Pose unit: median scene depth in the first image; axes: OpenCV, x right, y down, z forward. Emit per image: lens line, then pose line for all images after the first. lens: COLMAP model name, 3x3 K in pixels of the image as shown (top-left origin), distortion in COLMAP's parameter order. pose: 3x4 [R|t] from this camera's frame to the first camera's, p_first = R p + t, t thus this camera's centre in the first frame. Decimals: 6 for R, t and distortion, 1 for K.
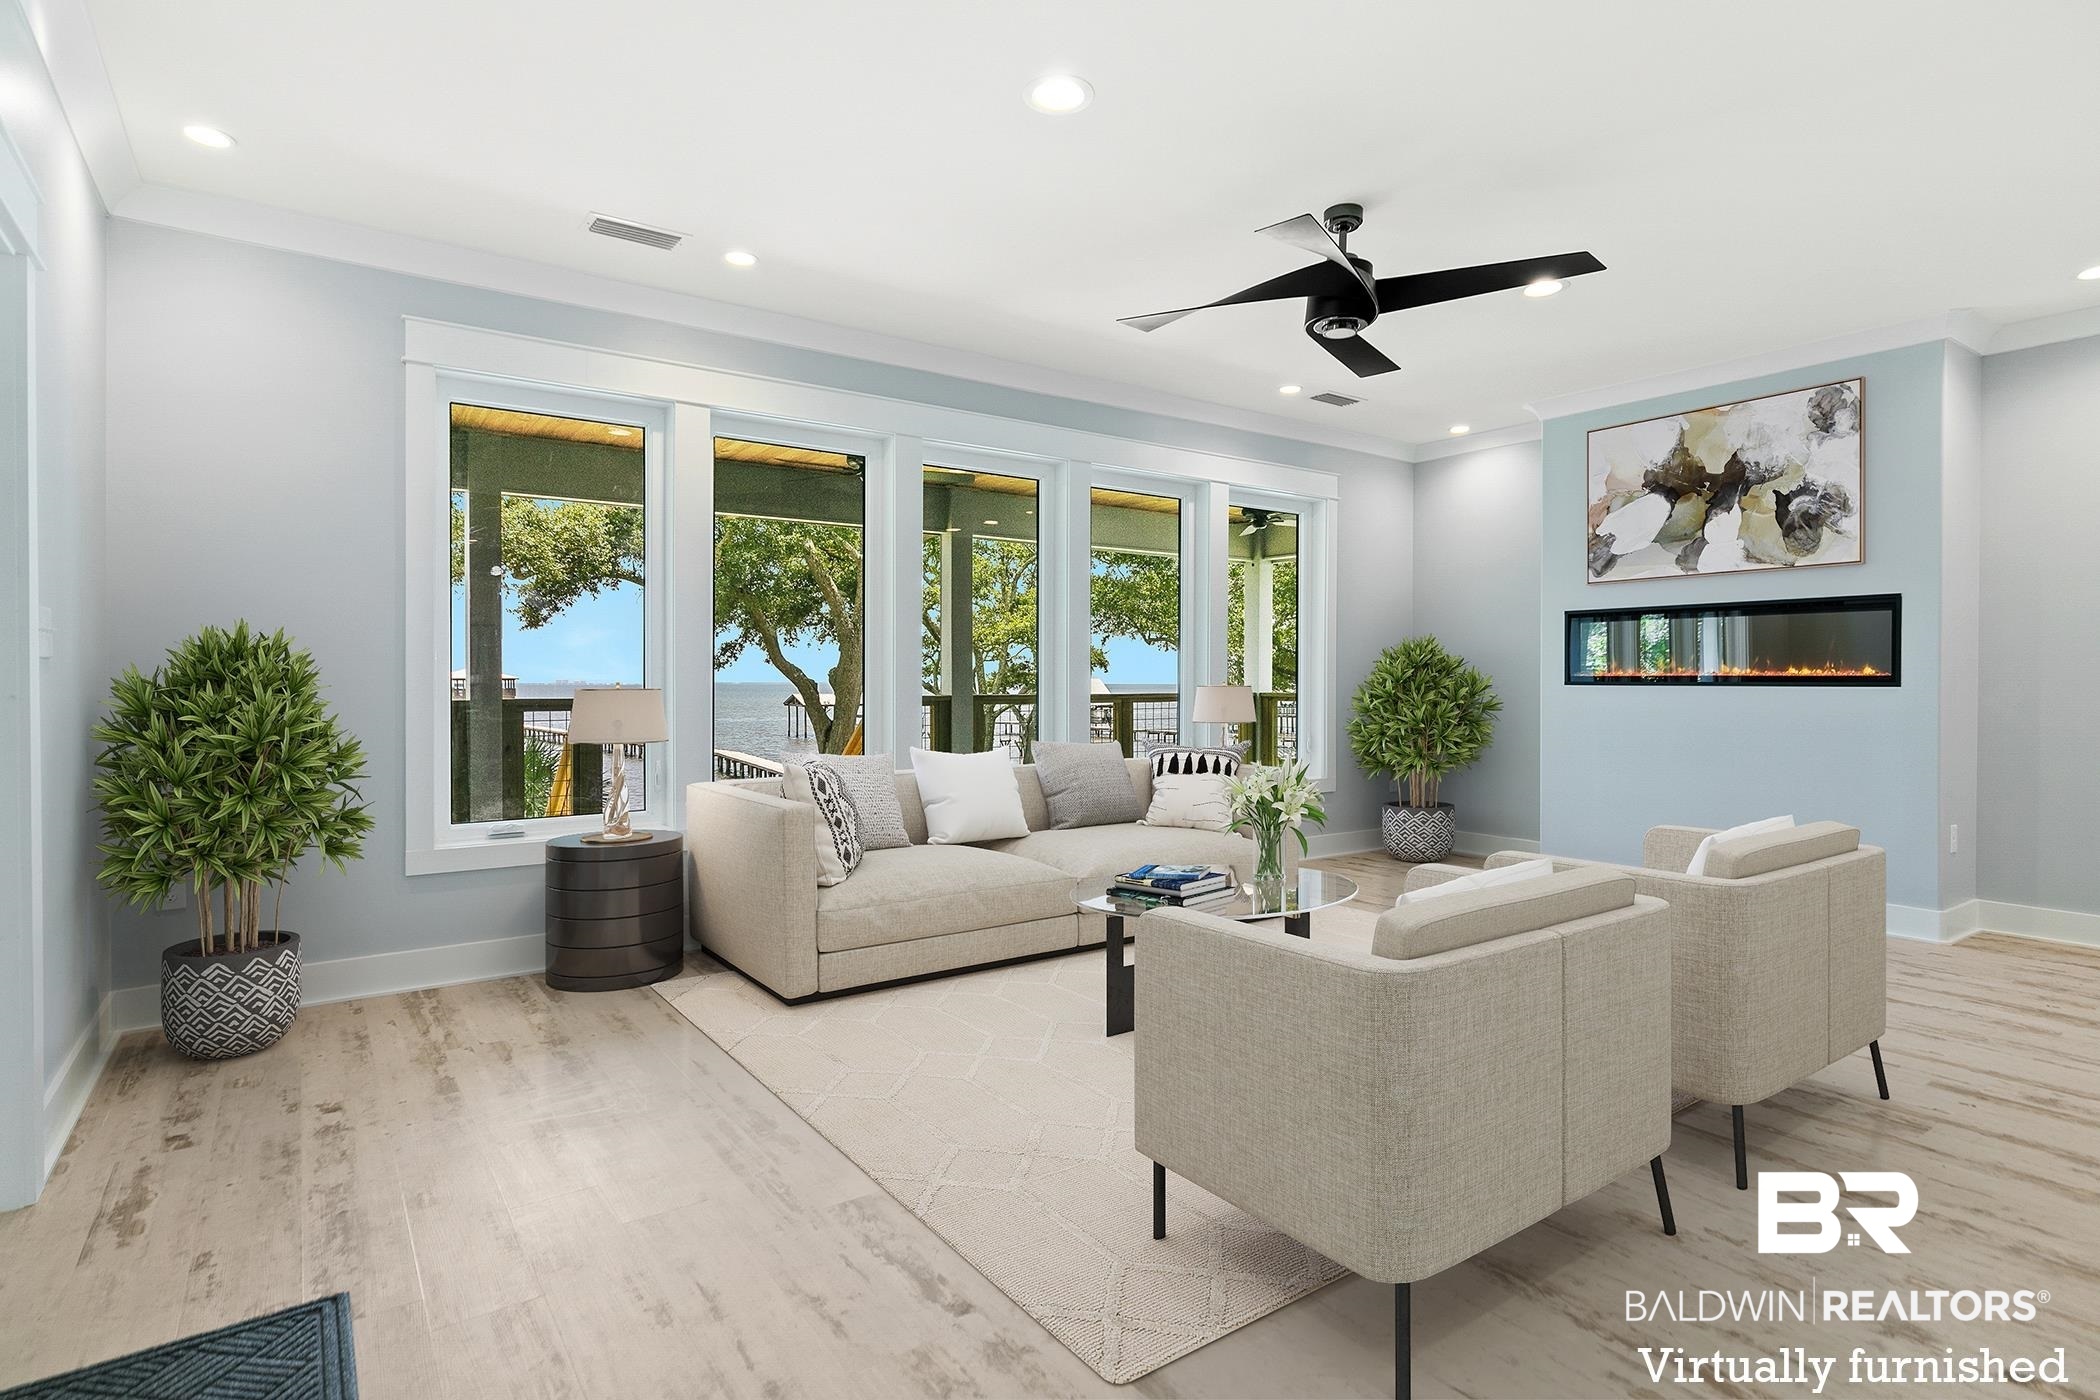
lens RADIAL K [[1098.5, 0, 1041.4], [0, 1098.5, 678.0], [0, 0, 1]] dist [-0.003523, -0.000631]
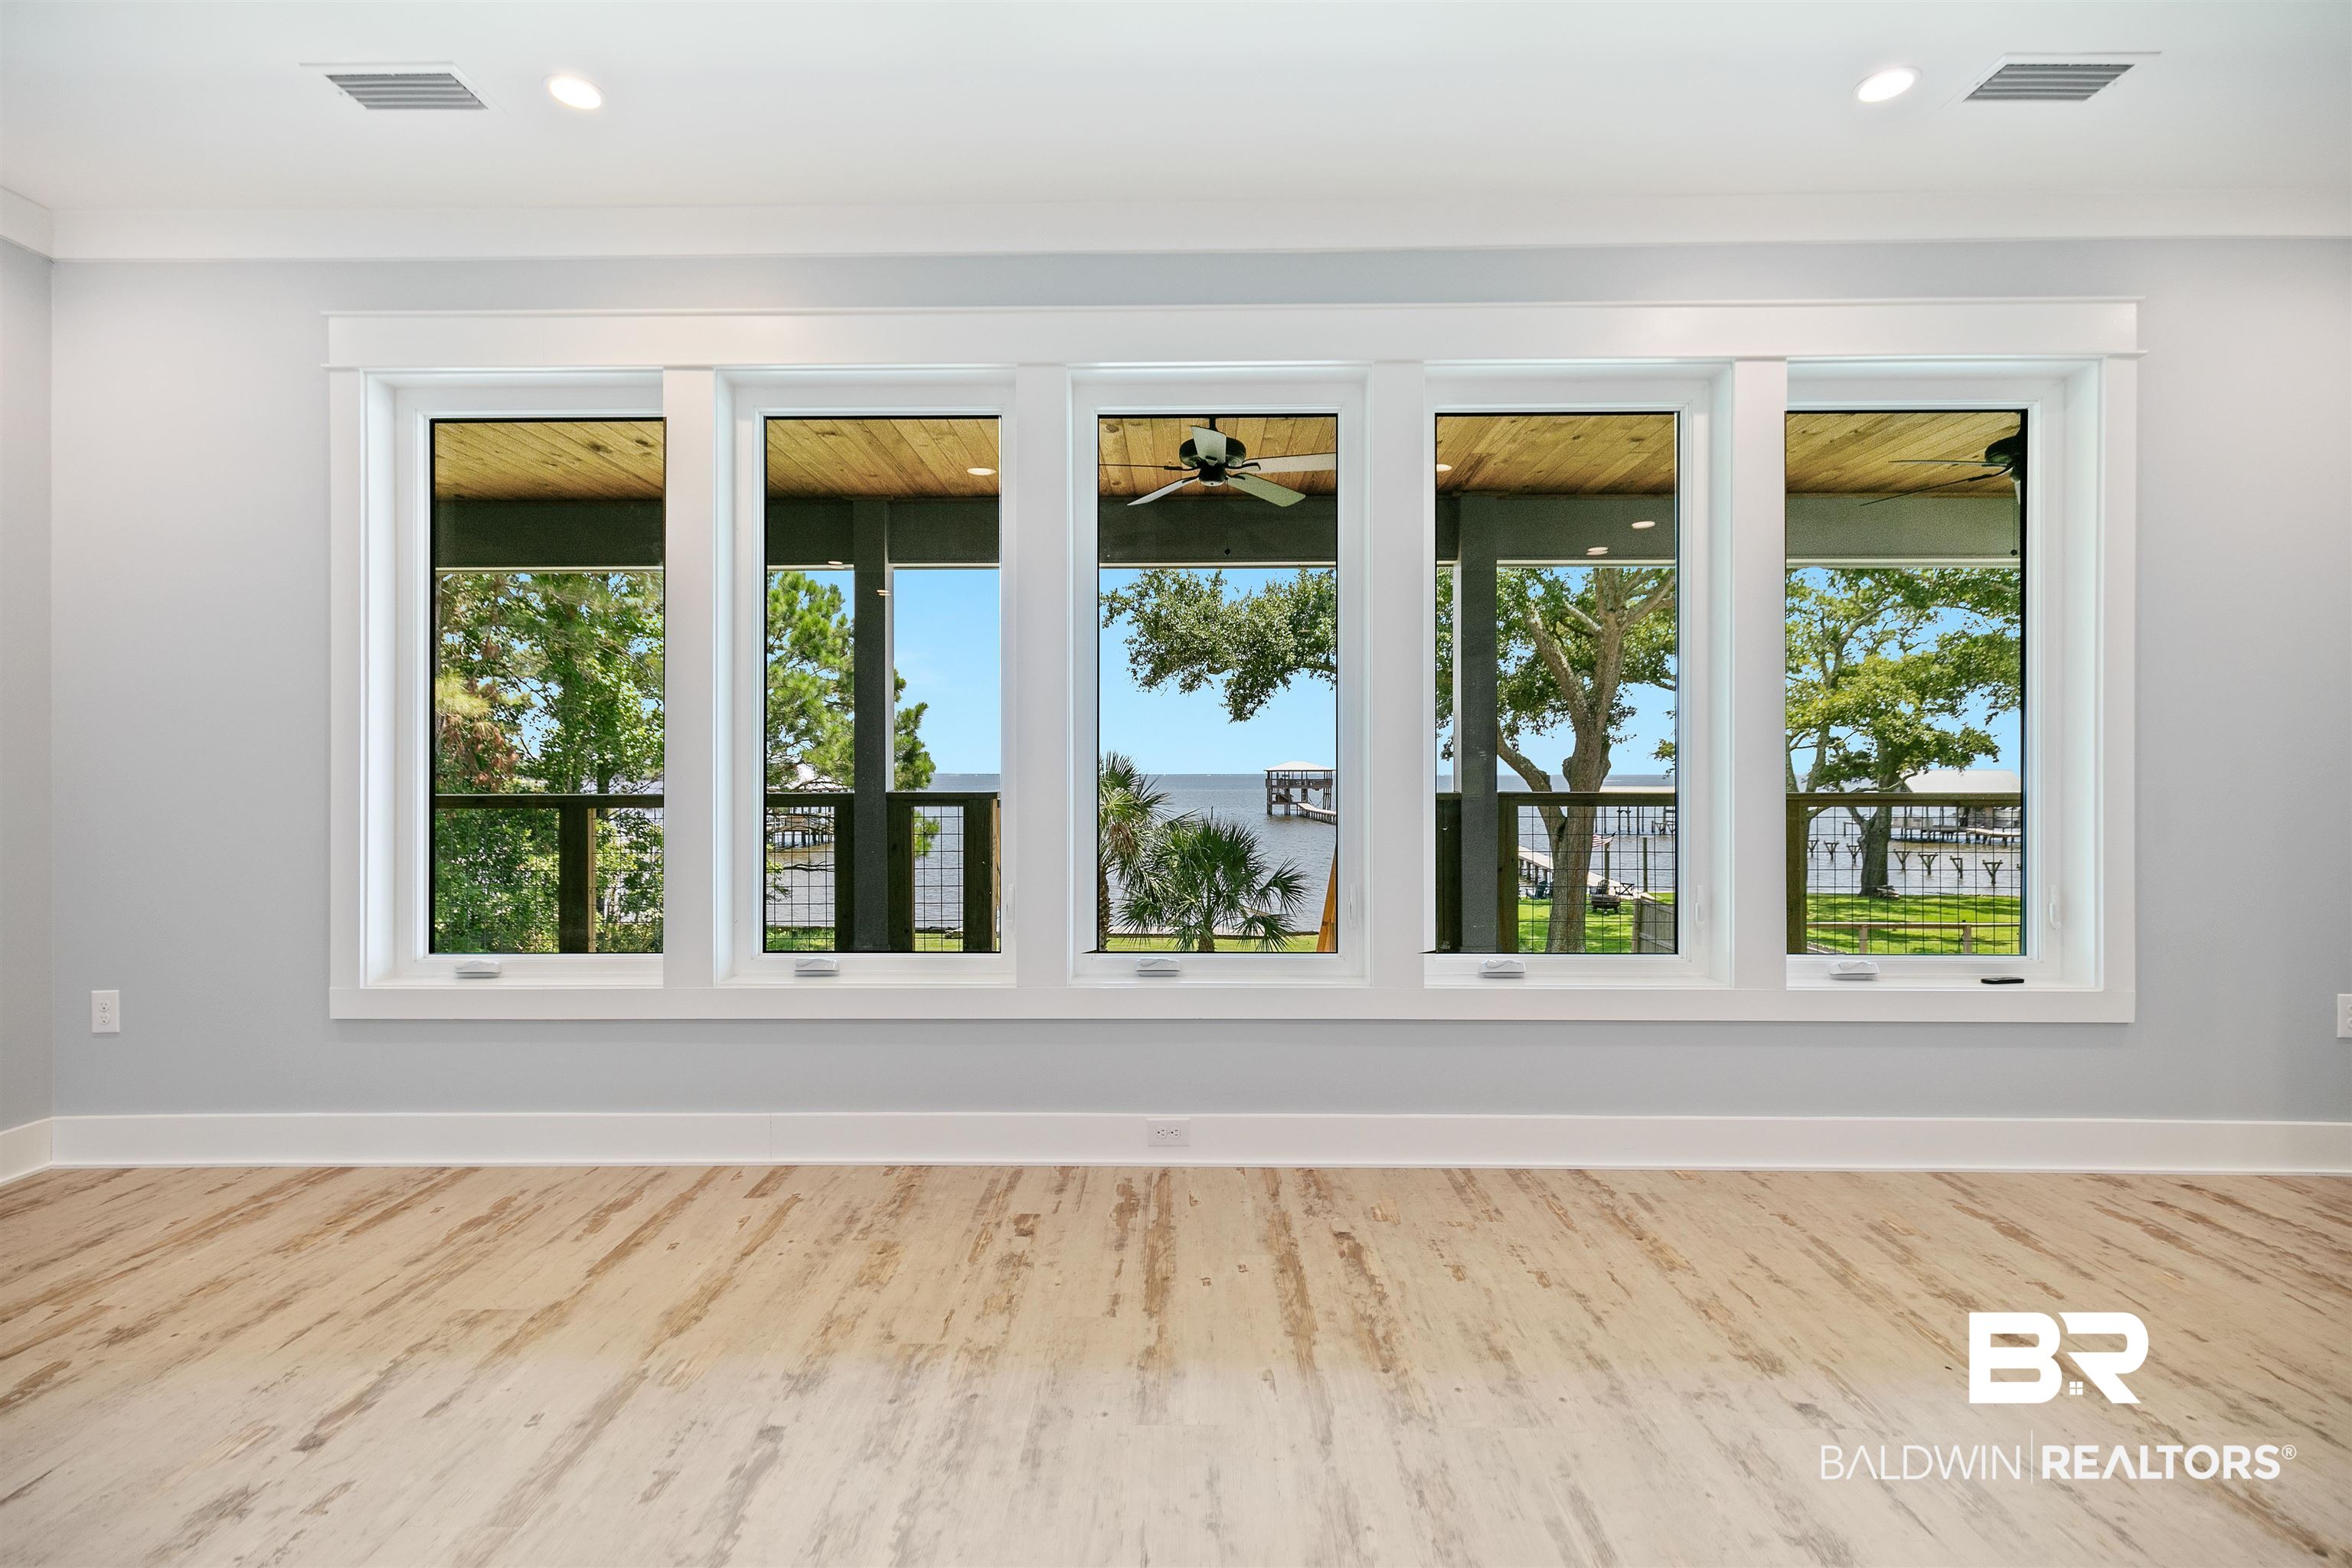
lens RADIAL K [[1068.1, 0, 1162.6], [0, 1068.1, 769.3], [0, 0, 1]] dist [0.006446, 0.000335]
pose [[0.803161, -0.002263, -0.595758, 0.085103], [0.001855, 0.999997, -0.001297, 0.000587], [0.595759, -0.000064, 0.803163, 0.171210]]
